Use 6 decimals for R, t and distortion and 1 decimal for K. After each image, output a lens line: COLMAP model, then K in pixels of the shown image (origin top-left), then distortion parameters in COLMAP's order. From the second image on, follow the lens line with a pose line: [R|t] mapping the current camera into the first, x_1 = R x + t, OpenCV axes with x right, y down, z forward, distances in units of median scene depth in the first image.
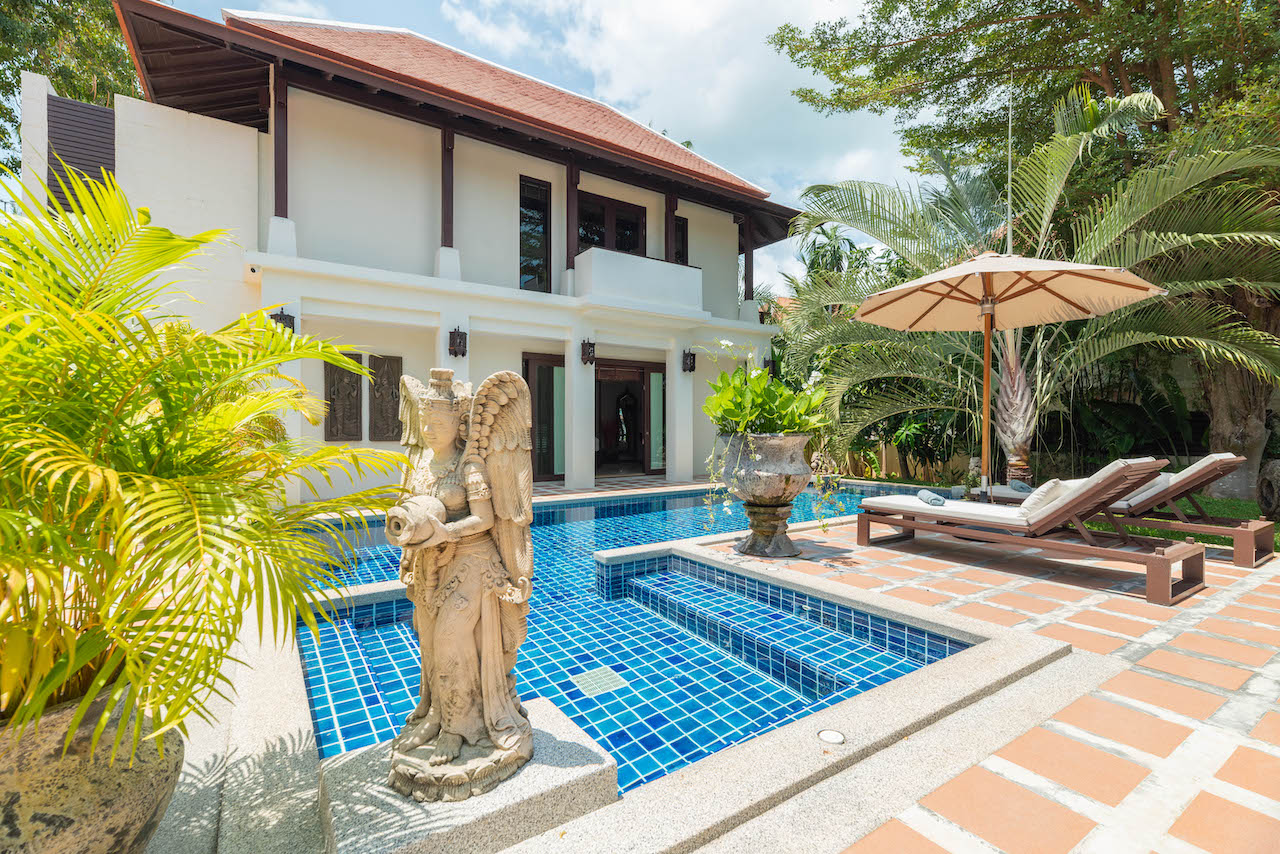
lens RADIAL K [[568.3, 0, 652.3], [0, 568.3, 371.9], [0, 0, 1]] dist [0.001999, 0.000317]
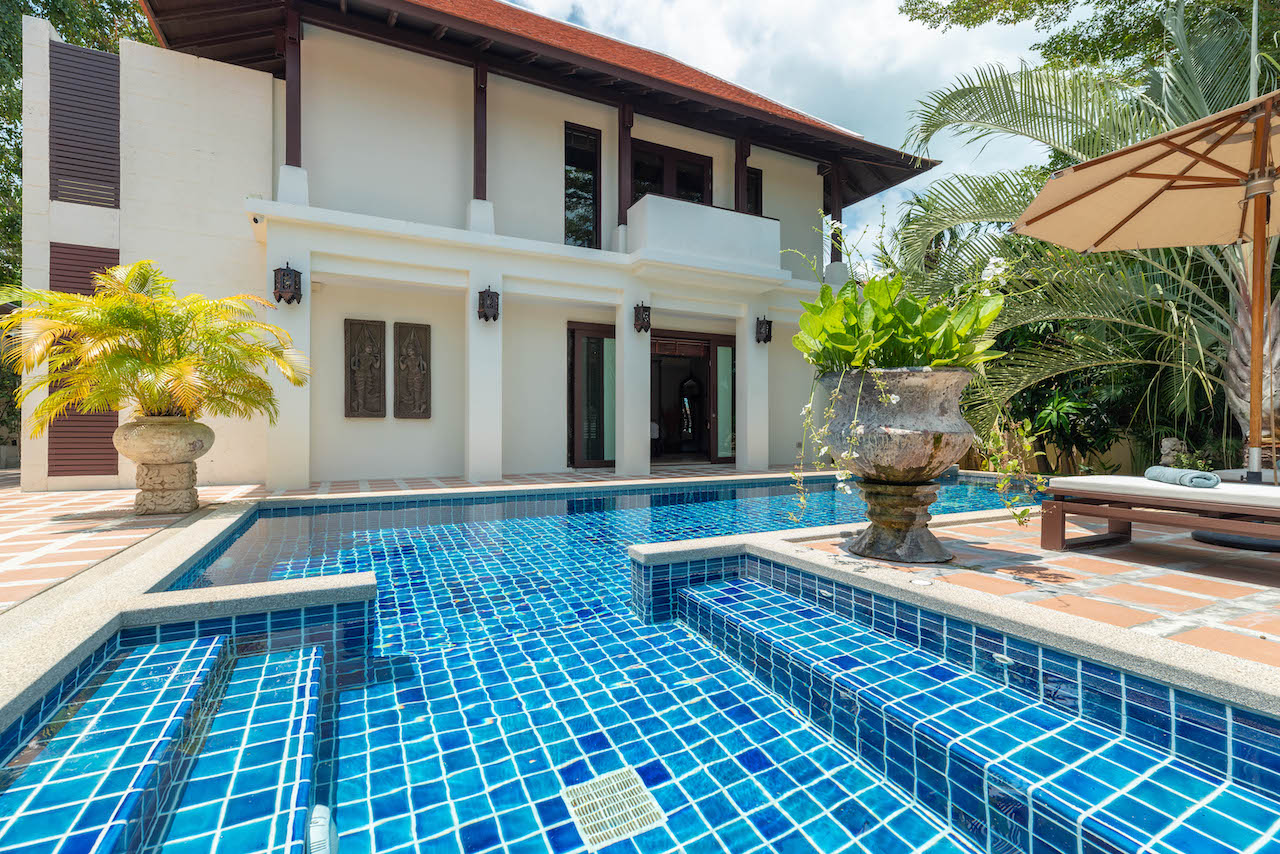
lens RADIAL K [[555.1, 0, 640.0], [0, 555.1, 427.0], [0, 0, 1]] dist [0.002528, 0.000547]
pose [[0.989362, -0.000338, -0.145474, 0.004375], [0.012537, 0.996475, 0.082947, 0.072201], [0.144933, -0.083889, 0.985879, 0.216103]]
